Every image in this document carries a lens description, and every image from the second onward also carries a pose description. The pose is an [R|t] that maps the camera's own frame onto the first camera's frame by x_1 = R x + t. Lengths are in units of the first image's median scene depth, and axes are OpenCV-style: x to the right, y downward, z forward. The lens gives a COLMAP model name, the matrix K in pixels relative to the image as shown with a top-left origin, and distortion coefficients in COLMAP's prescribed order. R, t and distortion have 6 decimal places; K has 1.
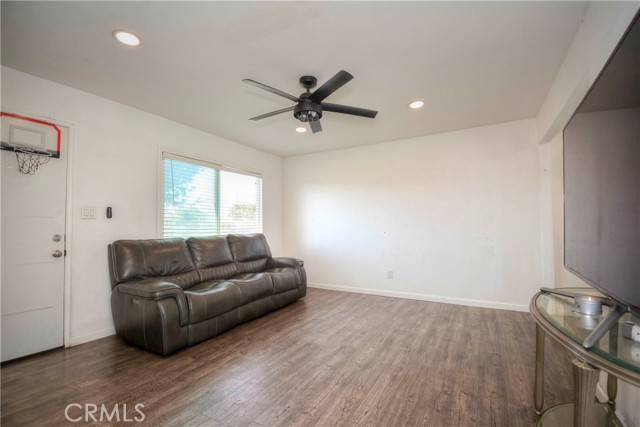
lens RADIAL K [[284.7, 0, 320.0], [0, 284.7, 213.5], [0, 0, 1]] dist [0.015152, -0.020945]
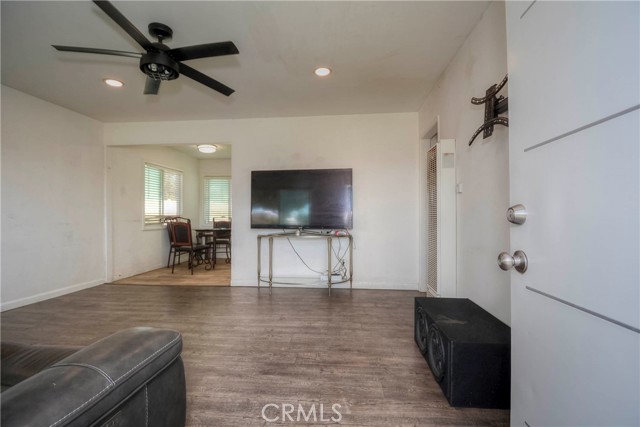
lens RADIAL K [[284.7, 0, 320.0], [0, 284.7, 213.5], [0, 0, 1]] dist [0.015152, -0.020945]
pose [[-0.415695, 0.015971, 0.909364, -0.977644], [-0.040388, 0.998535, -0.036000, 0.076200], [-0.908607, -0.051692, -0.414441, 0.899637]]
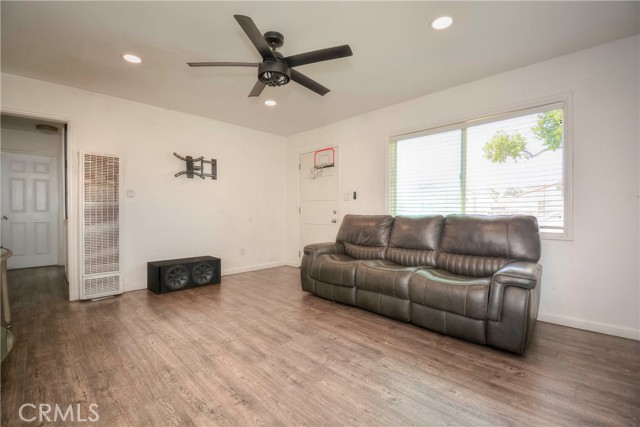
lens RADIAL K [[284.7, 0, 320.0], [0, 284.7, 213.5], [0, 0, 1]] dist [0.015152, -0.020945]
pose [[-0.272257, 0.021007, -0.961995, 0.770918], [0.048528, 0.998789, 0.008077, 0.074281], [0.961000, -0.044484, -0.272947, 1.350603]]
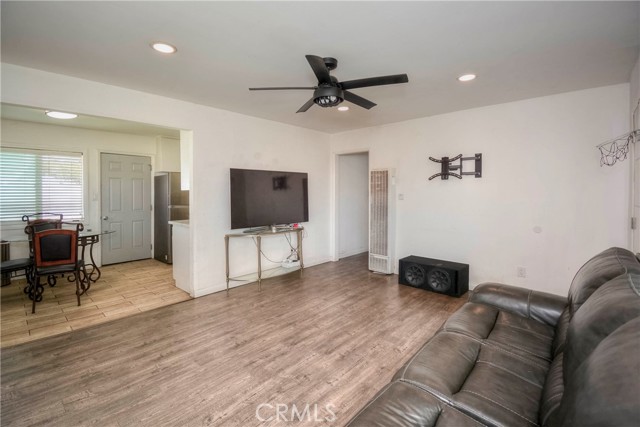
lens RADIAL K [[287.8, 0, 320.0], [0, 287.8, 213.5], [0, 0, 1]] dist [-0.000126, -0.021262]
pose [[-0.974585, -0.006163, 0.223931, -0.217288], [-0.000457, 0.999674, 0.025526, 0.000967], [-0.224016, 0.024775, -0.974271, 1.870710]]
